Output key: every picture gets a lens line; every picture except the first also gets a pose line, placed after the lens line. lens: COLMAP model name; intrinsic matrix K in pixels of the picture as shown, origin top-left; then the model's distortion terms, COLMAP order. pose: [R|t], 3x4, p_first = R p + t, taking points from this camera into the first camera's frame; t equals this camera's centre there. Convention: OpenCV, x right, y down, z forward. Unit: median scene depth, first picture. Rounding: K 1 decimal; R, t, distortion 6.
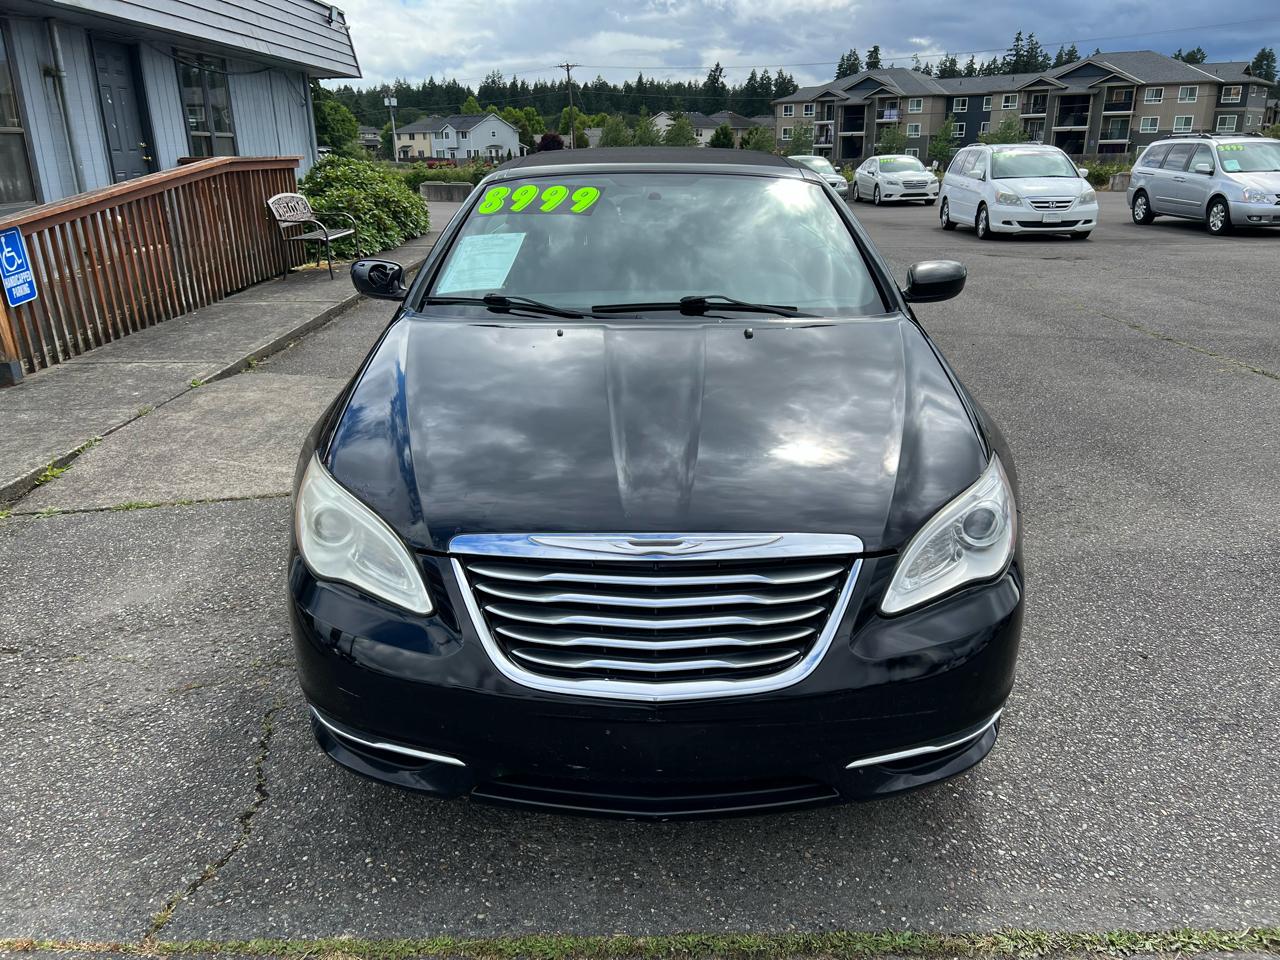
lens RADIAL K [[964.0, 0, 642.5], [0, 964.0, 481.2], [0, 0, 1]] dist [0.050019, -0.054293]
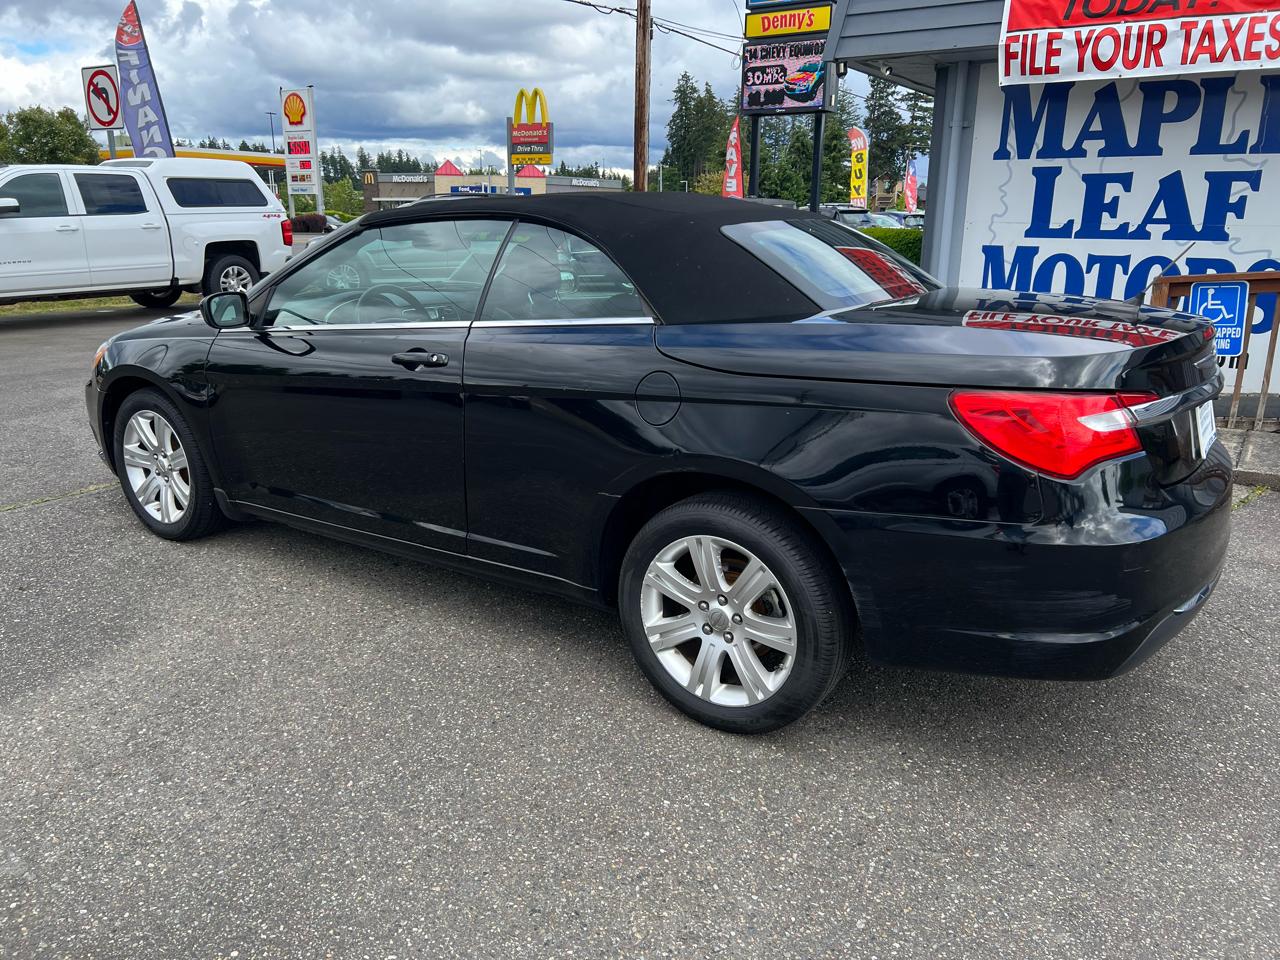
lens RADIAL K [[964.0, 0, 642.0], [0, 964.0, 482.3], [0, 0, 1]] dist [0.050019, -0.054293]
pose [[-0.552795, 0.223349, -0.802828, 0.521579], [-0.276579, 0.859625, 0.429592, -0.345386], [0.786080, 0.459522, -0.413423, 1.034936]]
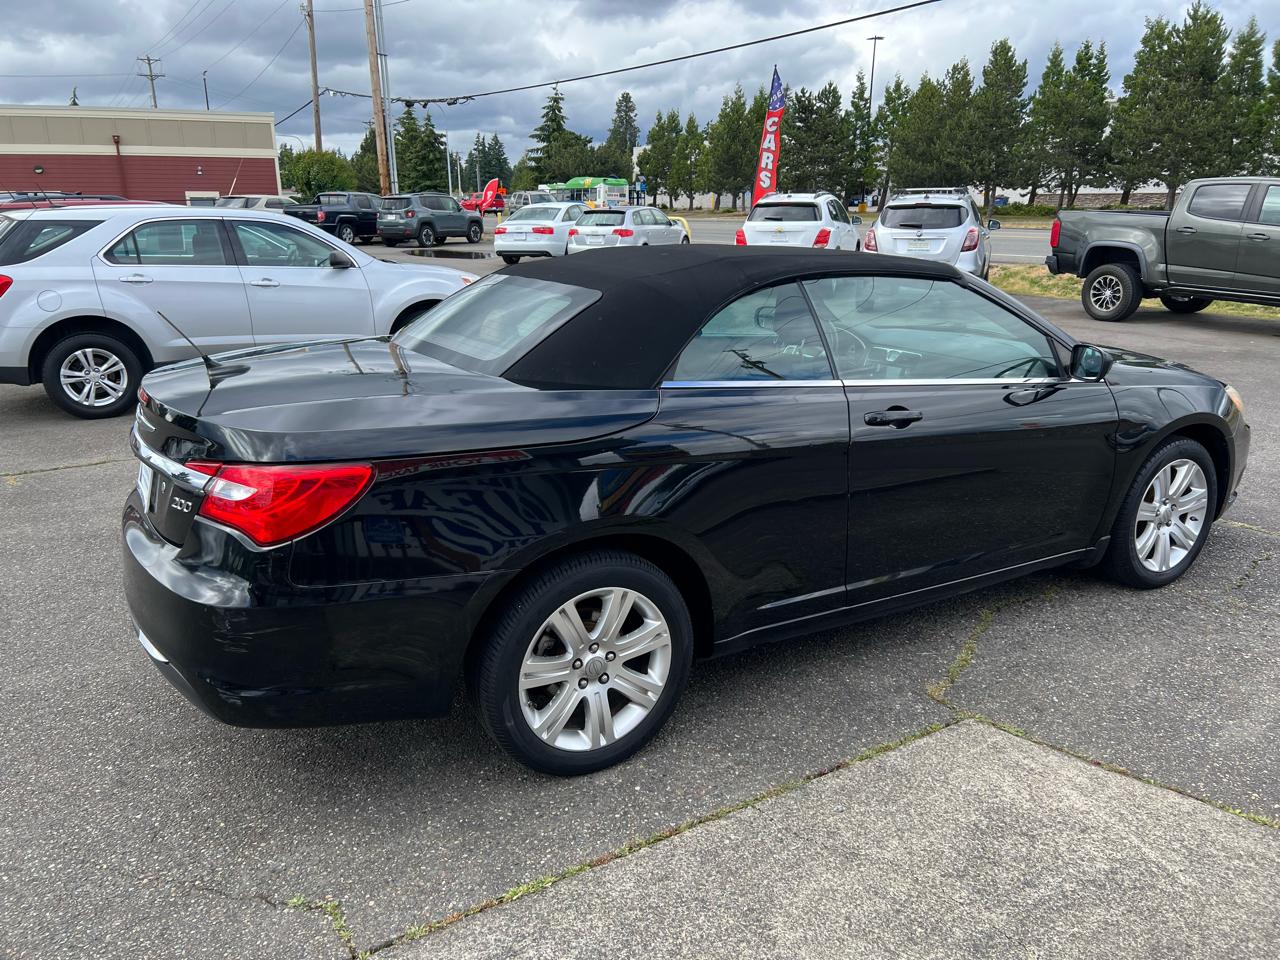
lens RADIAL K [[964.0, 0, 651.9], [0, 964.0, 490.8], [0, 0, 1]] dist [0.050019, -0.054293]
pose [[-0.519452, -0.235946, 0.821279, -0.515582], [0.285839, 0.857775, 0.427222, -0.376781], [-0.805274, 0.456675, -0.378130, 1.024707]]
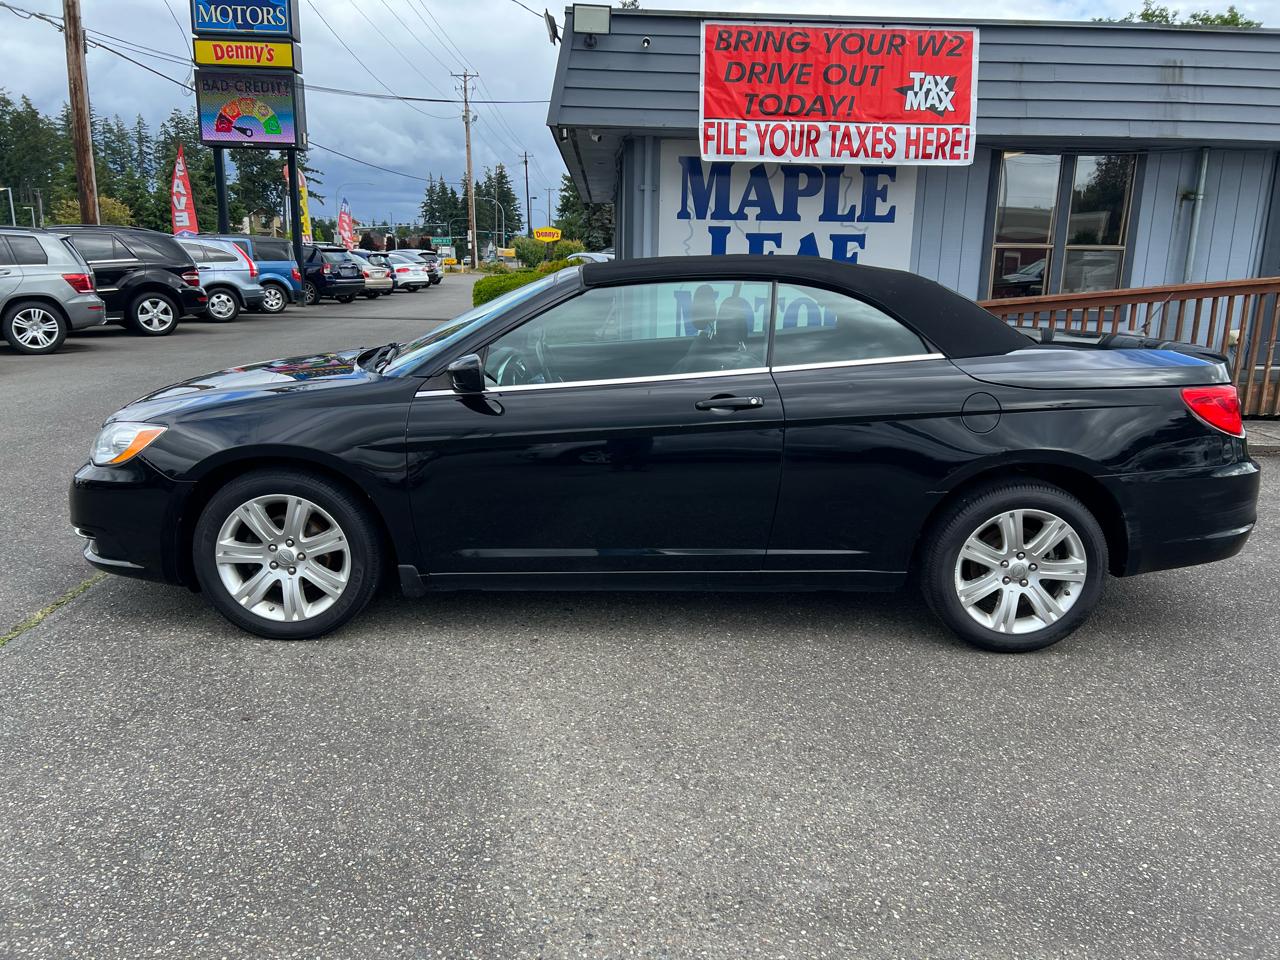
lens RADIAL K [[964.0, 0, 646.6], [0, 964.0, 482.1], [0, 0, 1]] dist [0.050019, -0.054293]
pose [[0.029682, 0.230266, -0.972675, 0.735923], [-0.343494, 0.916191, 0.206412, -0.205083], [0.938686, 0.327981, 0.106289, 0.600475]]
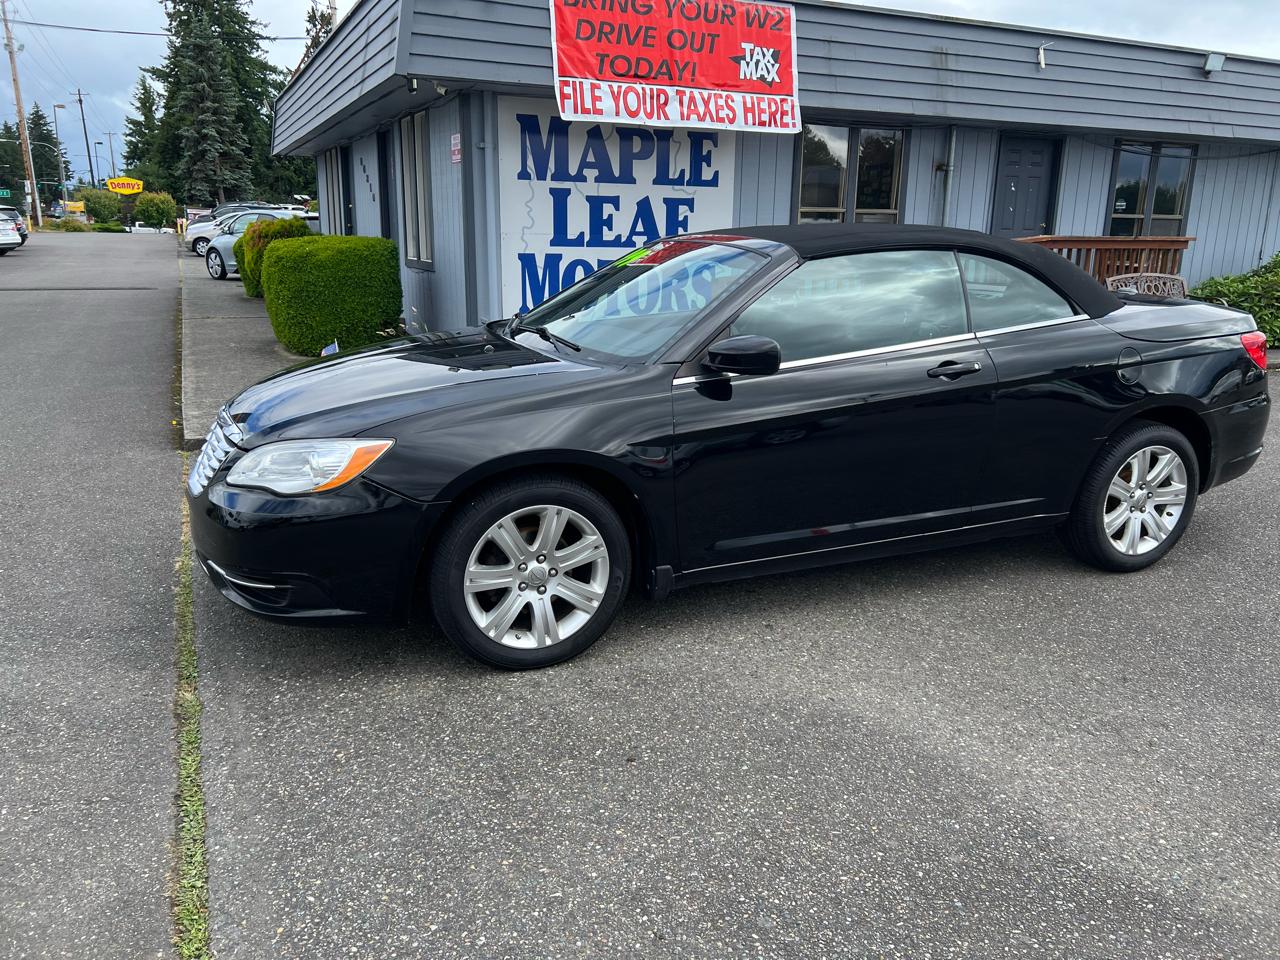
lens RADIAL K [[964.0, 0, 652.7], [0, 964.0, 469.2], [0, 0, 1]] dist [0.050019, -0.054293]
pose [[0.416296, 0.236114, -0.878036, 0.628730], [-0.314990, 0.943343, 0.104332, -0.089911], [0.852924, 0.233140, 0.467084, 0.259930]]
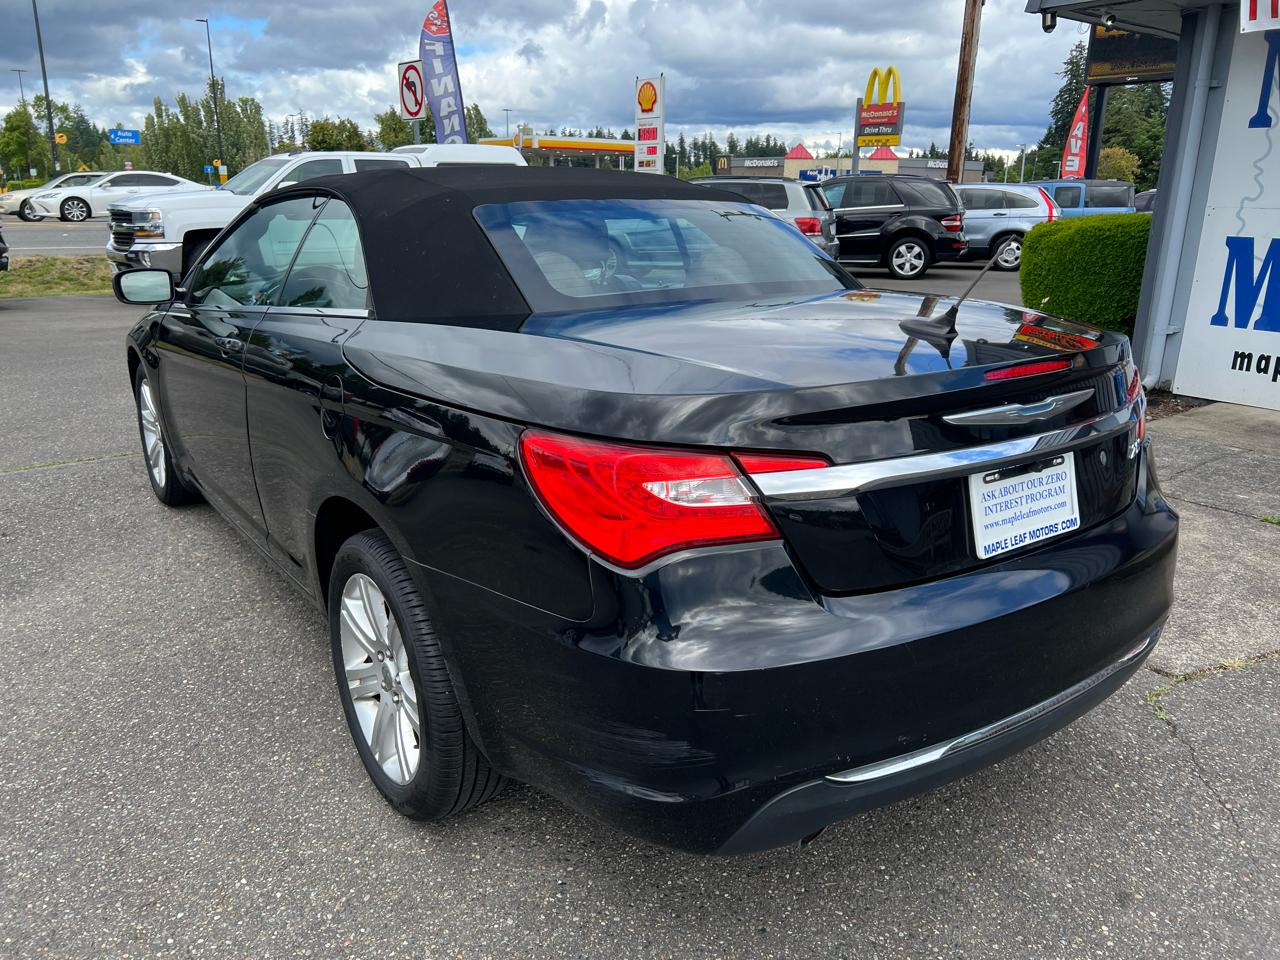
lens RADIAL K [[964.0, 0, 649.4], [0, 964.0, 486.9], [0, 0, 1]] dist [0.050019, -0.054293]
pose [[-0.804430, 0.167769, -0.569864, 0.276001], [-0.200684, 0.826145, 0.526507, -0.387998], [0.559123, 0.537901, -0.630908, 1.163021]]
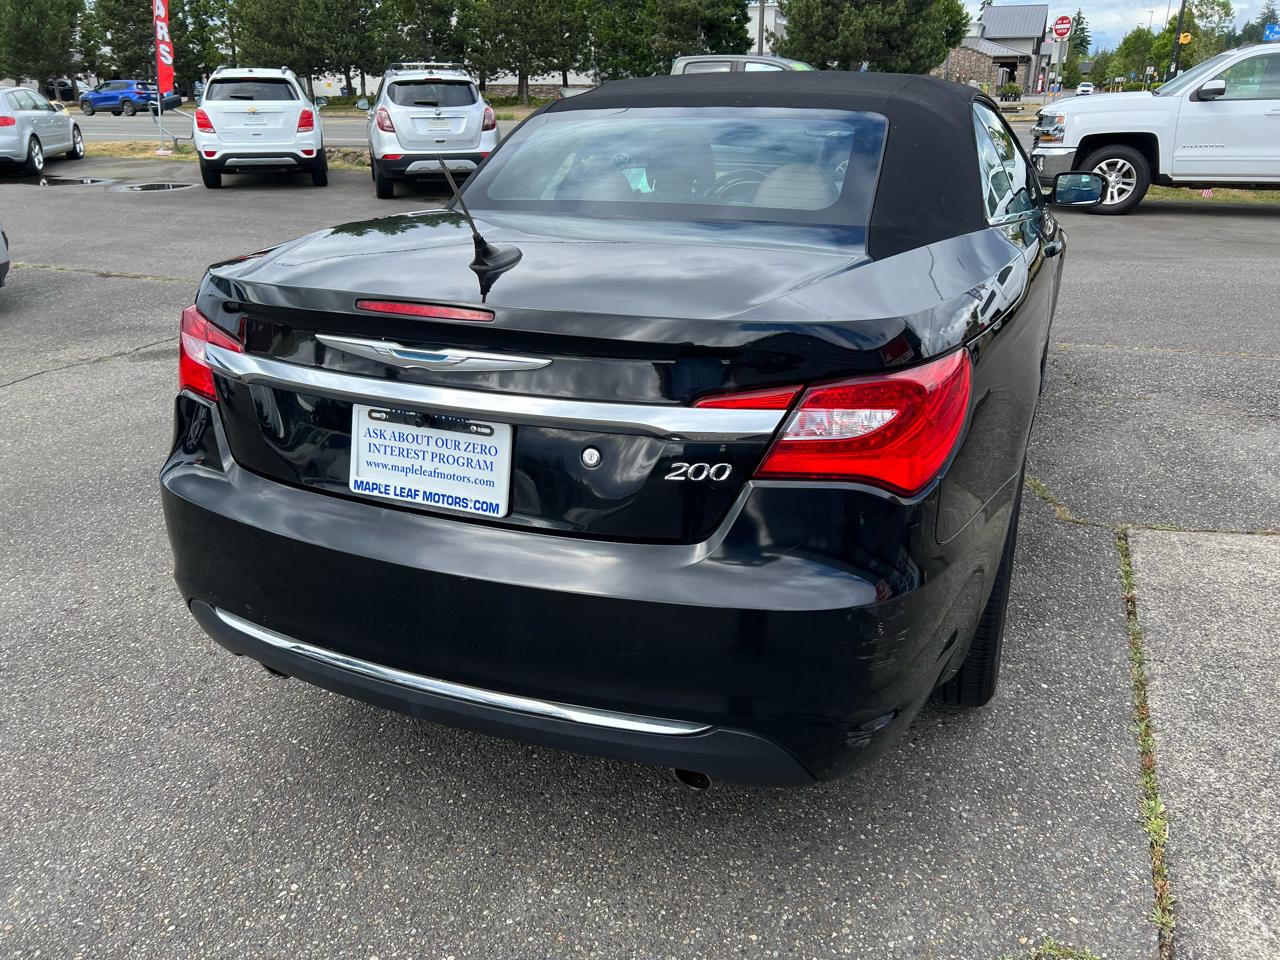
lens RADIAL K [[964.0, 0, 652.1], [0, 964.0, 486.9], [0, 0, 1]] dist [0.050019, -0.054293]
pose [[-0.924682, -0.133146, 0.356701, -0.144597], [0.134637, 0.761982, 0.633448, -0.406199], [-0.356141, 0.633763, -0.686665, 1.209576]]
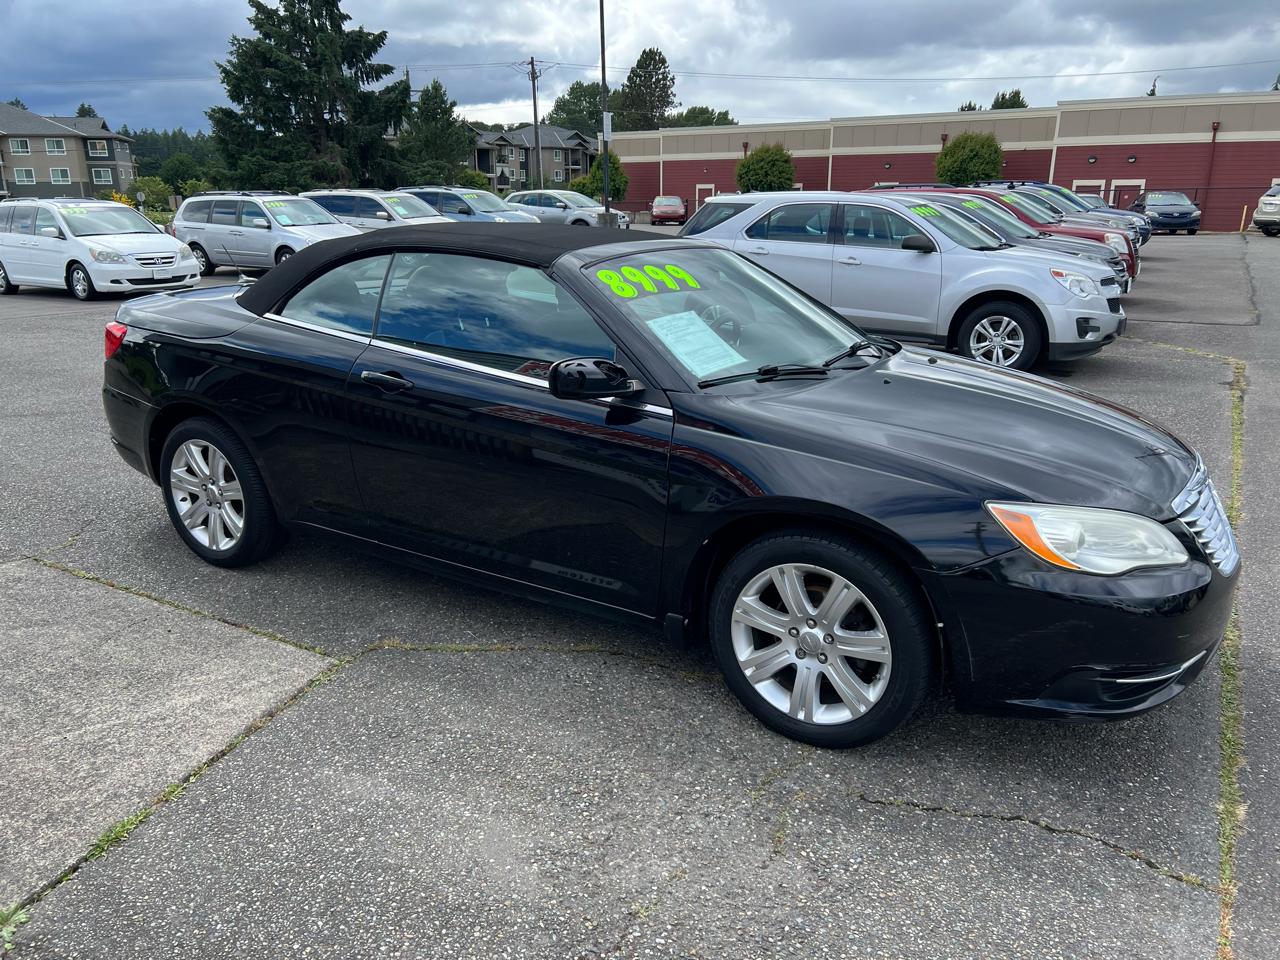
lens RADIAL K [[964.0, 0, 639.1], [0, 964.0, 481.9], [0, 0, 1]] dist [0.050019, -0.054293]
pose [[0.517625, -0.238664, 0.821647, -0.555768], [0.276627, 0.955415, 0.103248, -0.106849], [-0.809655, 0.173846, 0.560567, 0.258518]]
